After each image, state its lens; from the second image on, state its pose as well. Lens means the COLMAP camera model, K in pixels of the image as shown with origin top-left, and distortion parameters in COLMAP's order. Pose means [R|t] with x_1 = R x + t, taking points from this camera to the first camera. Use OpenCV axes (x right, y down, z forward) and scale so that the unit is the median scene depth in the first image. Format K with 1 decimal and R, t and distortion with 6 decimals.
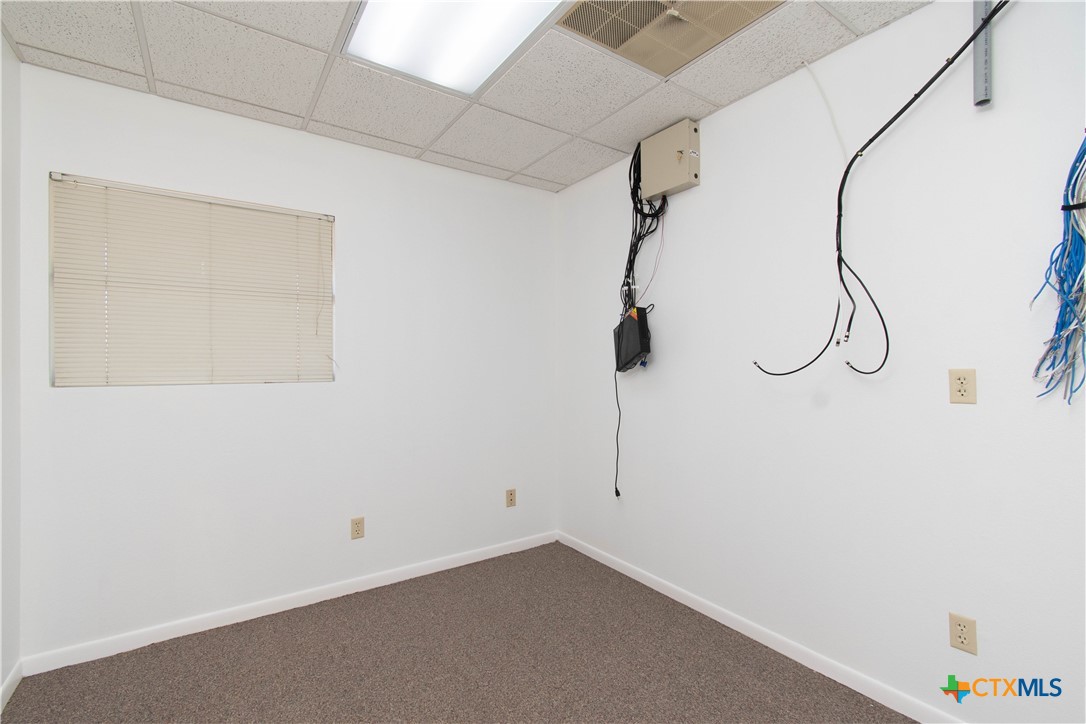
lens RADIAL K [[486.6, 0, 541.6], [0, 486.6, 367.7], [0, 0, 1]] dist [-0.003674, 0.000328]
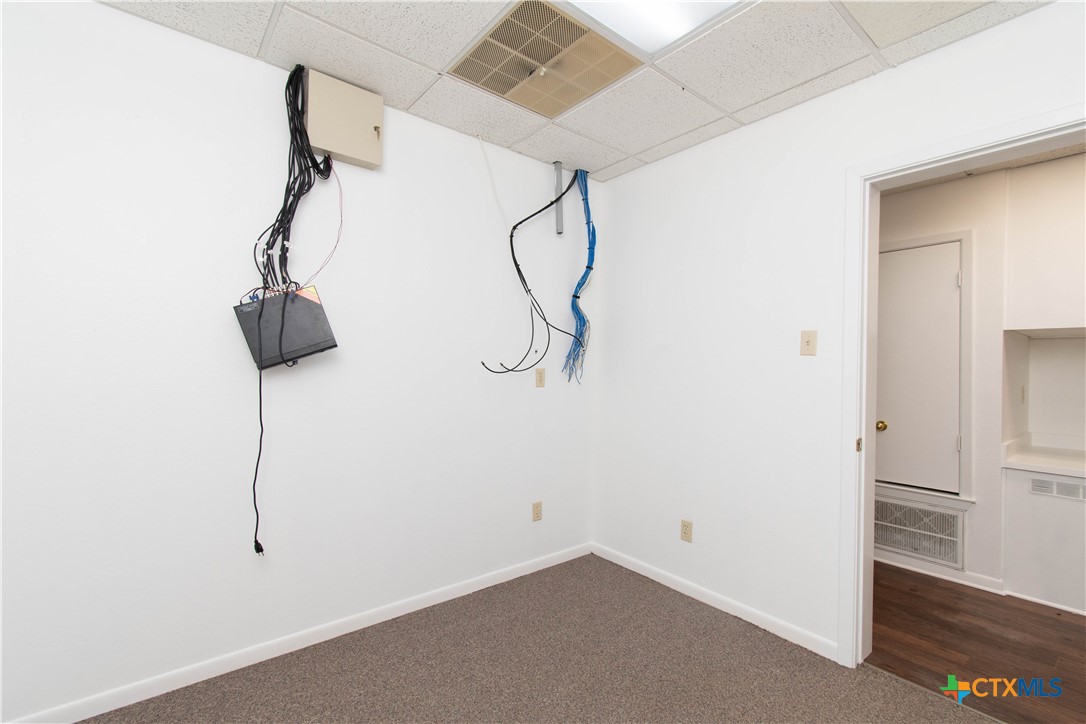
lens RADIAL K [[486.6, 0, 542.3], [0, 486.6, 364.3], [0, 0, 1]] dist [-0.003674, 0.000328]
pose [[-0.101395, 0.002220, 0.994844, -0.649858], [-0.014437, 0.999889, -0.003702, -0.002787], [-0.994742, -0.014738, -0.101351, 0.779409]]
